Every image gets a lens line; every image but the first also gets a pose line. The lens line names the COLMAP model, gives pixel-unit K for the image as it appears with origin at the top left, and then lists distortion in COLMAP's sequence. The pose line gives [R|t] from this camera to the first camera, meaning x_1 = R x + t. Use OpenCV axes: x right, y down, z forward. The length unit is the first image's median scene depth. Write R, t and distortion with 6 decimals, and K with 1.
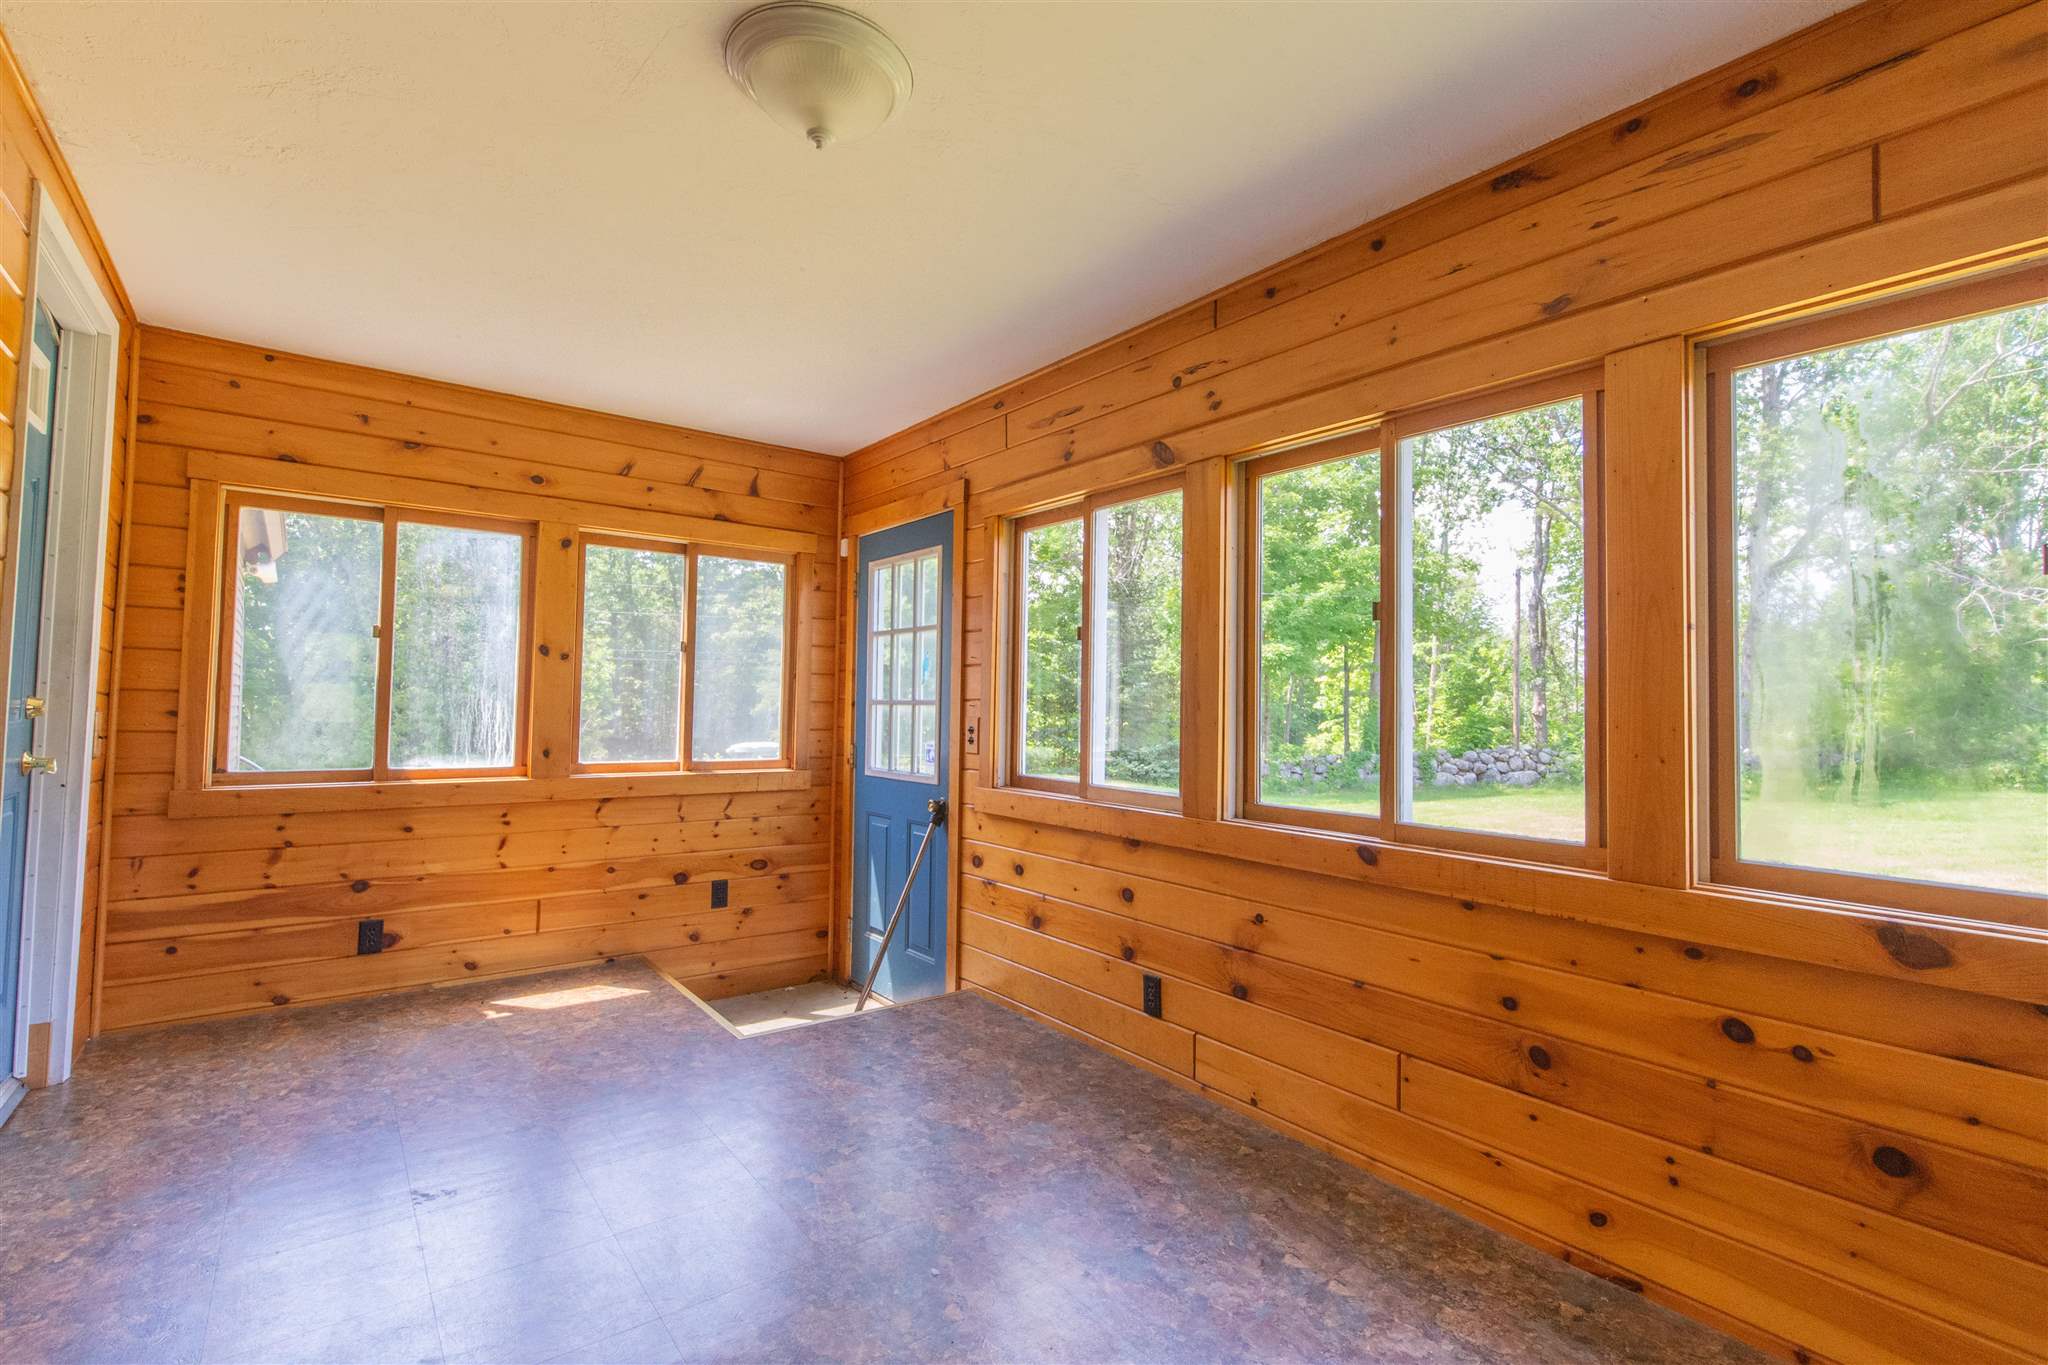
lens RADIAL K [[886.3, 0, 1023.1], [0, 886.3, 676.5], [0, 0, 1]] dist [-0.000763, -0.000304]
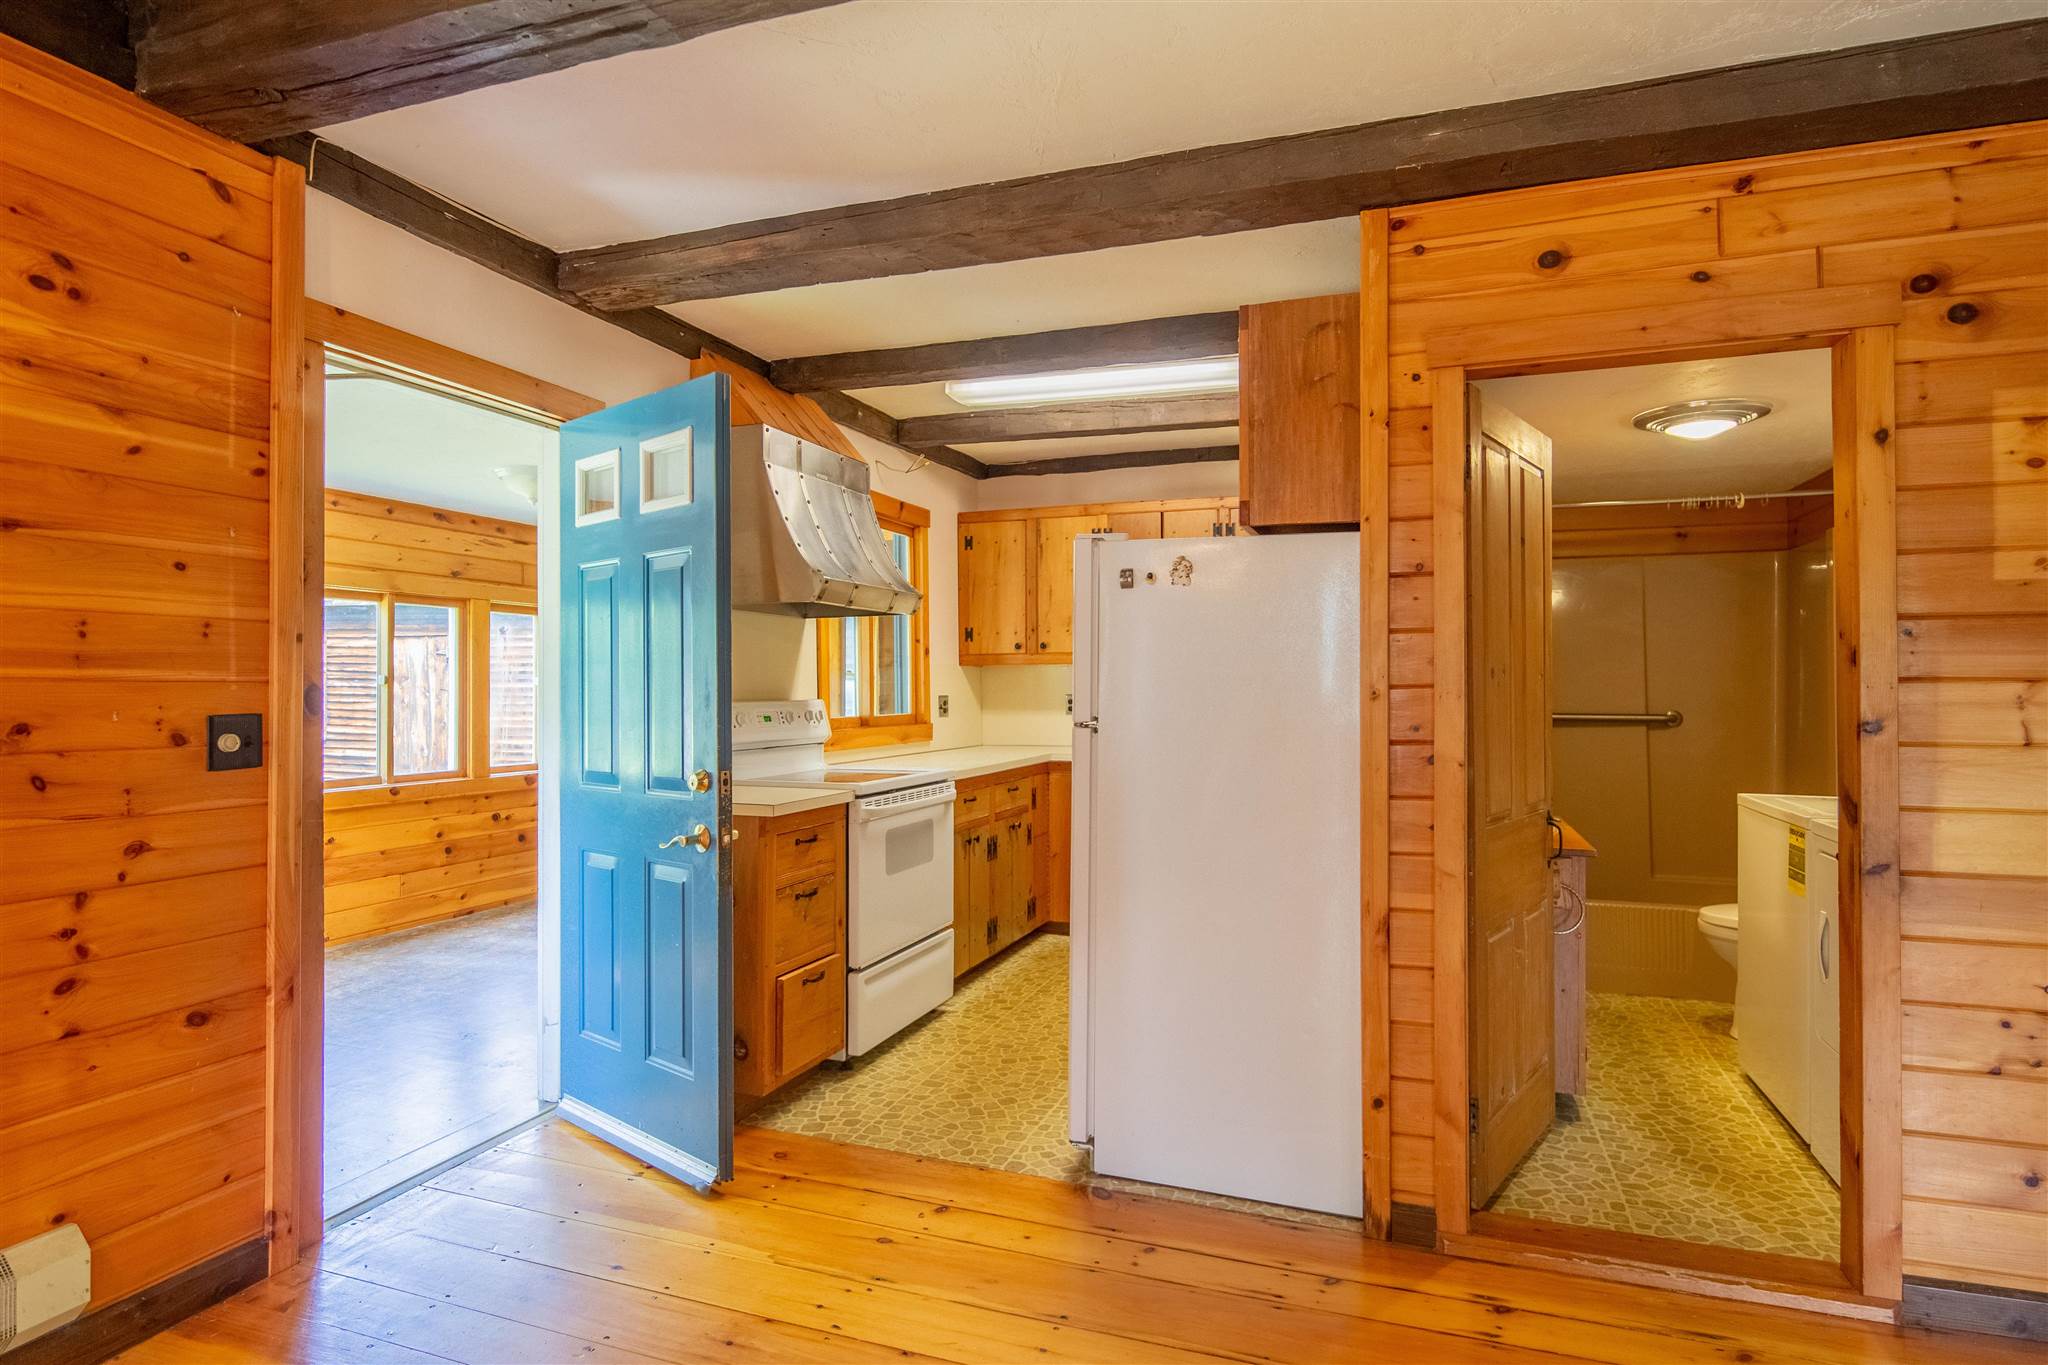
lens RADIAL K [[1103.8, 0, 1019.0], [0, 1103.8, 670.7], [0, 0, 1]] dist [0.002133, 0.000487]
pose [[-0.521203, -0.002632, 0.853429, -3.172539], [-0.040281, 0.998957, -0.021519, -0.118147], [-0.852482, -0.045593, -0.520765, 1.273782]]
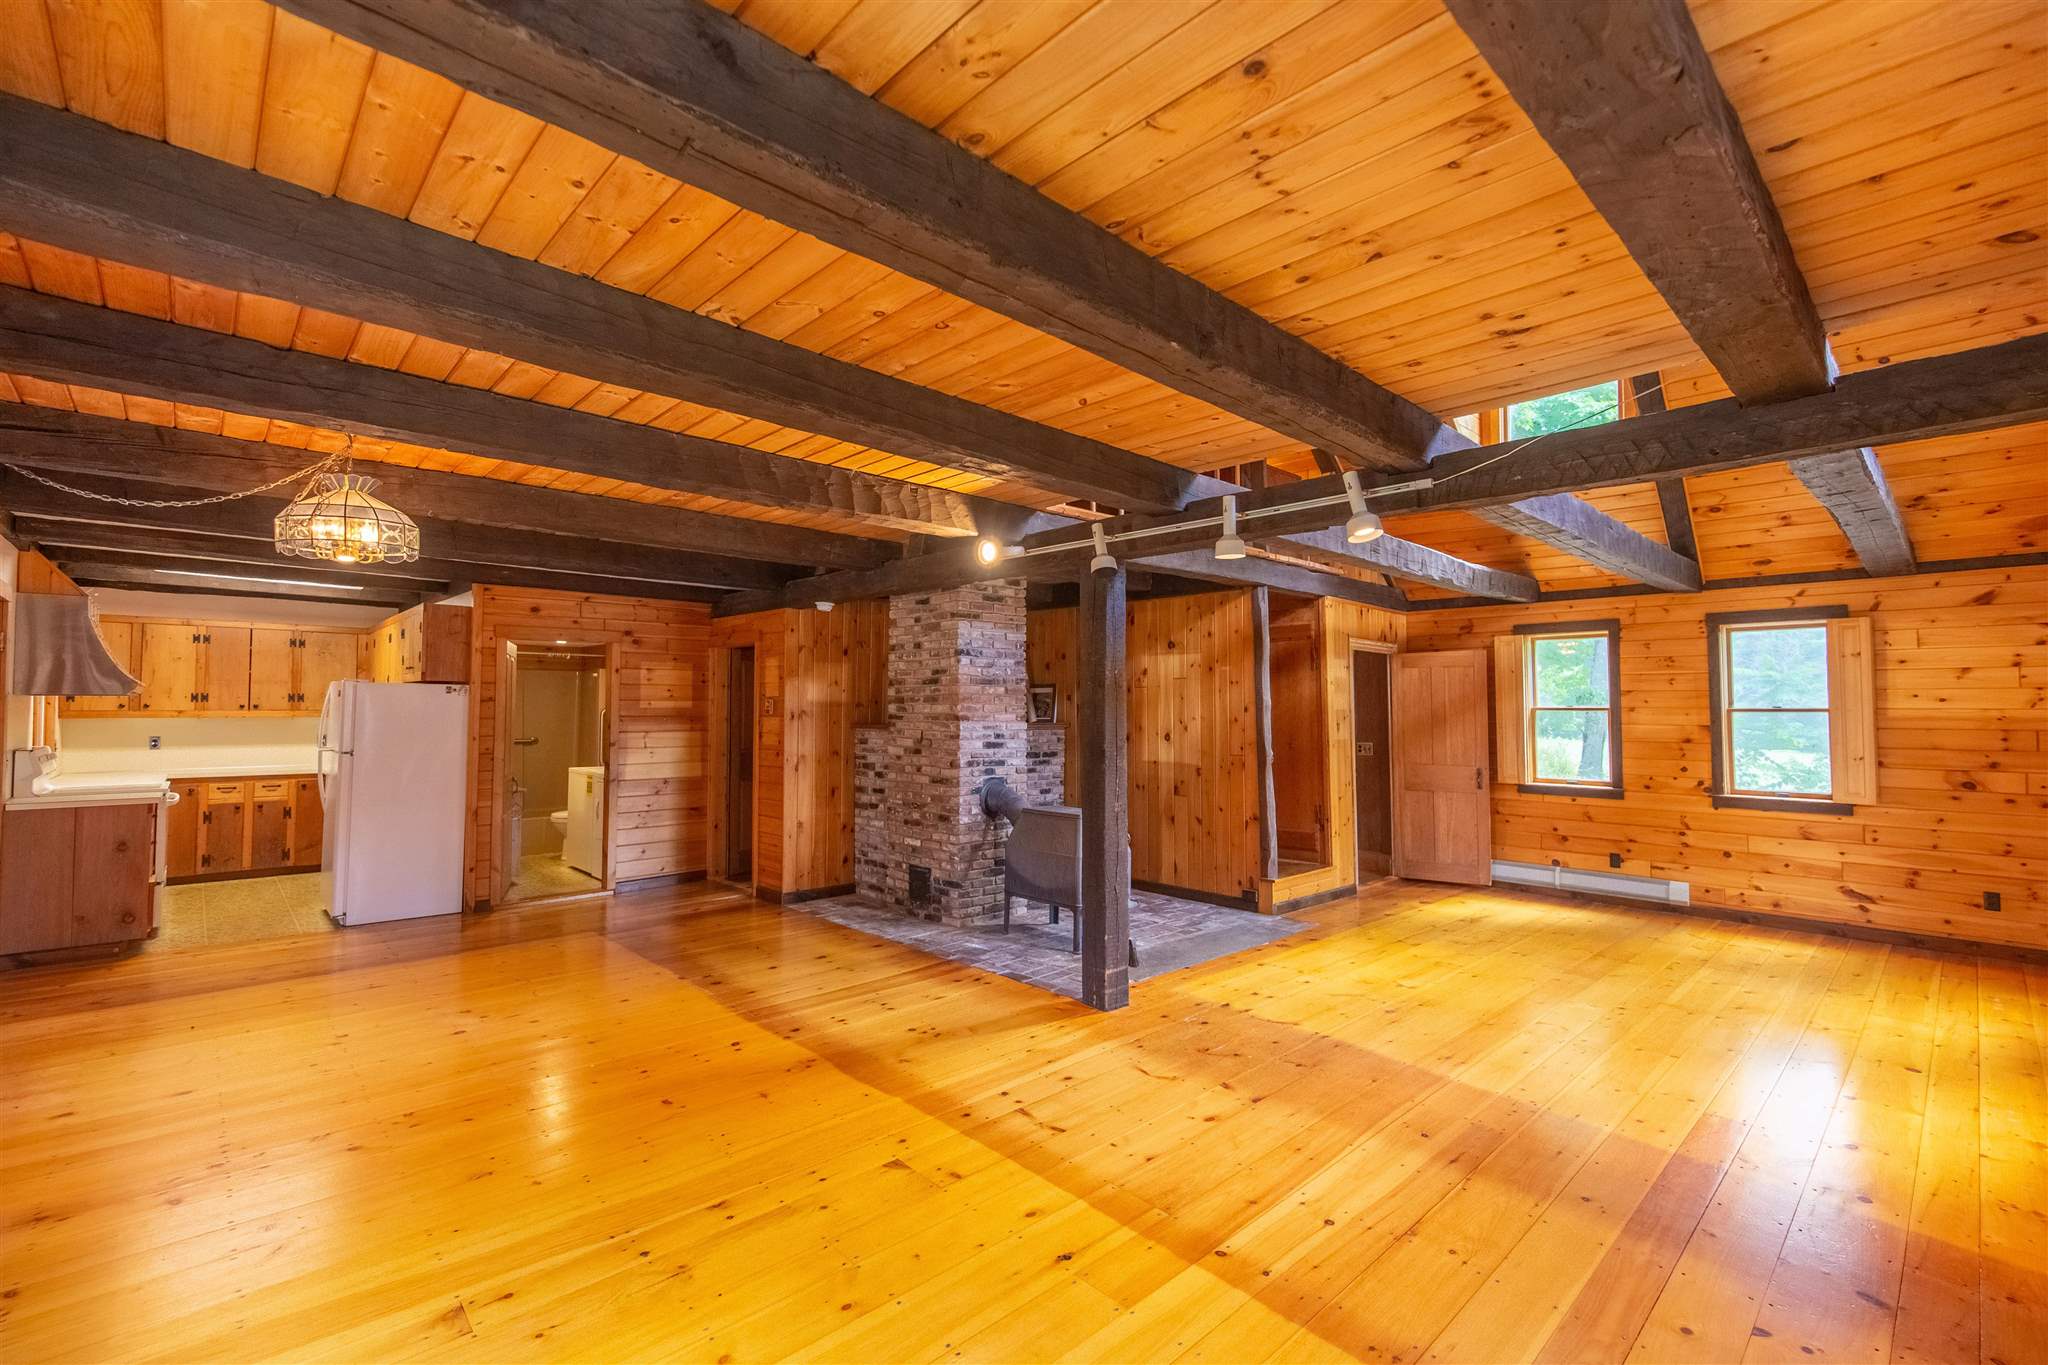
lens RADIAL K [[892.4, 0, 1035.0], [0, 892.4, 682.2], [0, 0, 1]] dist [0.000078, 0.000288]
pose [[-0.996085, -0.021896, -0.085646, -5.233002], [-0.015850, 0.997376, -0.070646, -0.178608], [0.086968, -0.069012, -0.993818, 6.966061]]
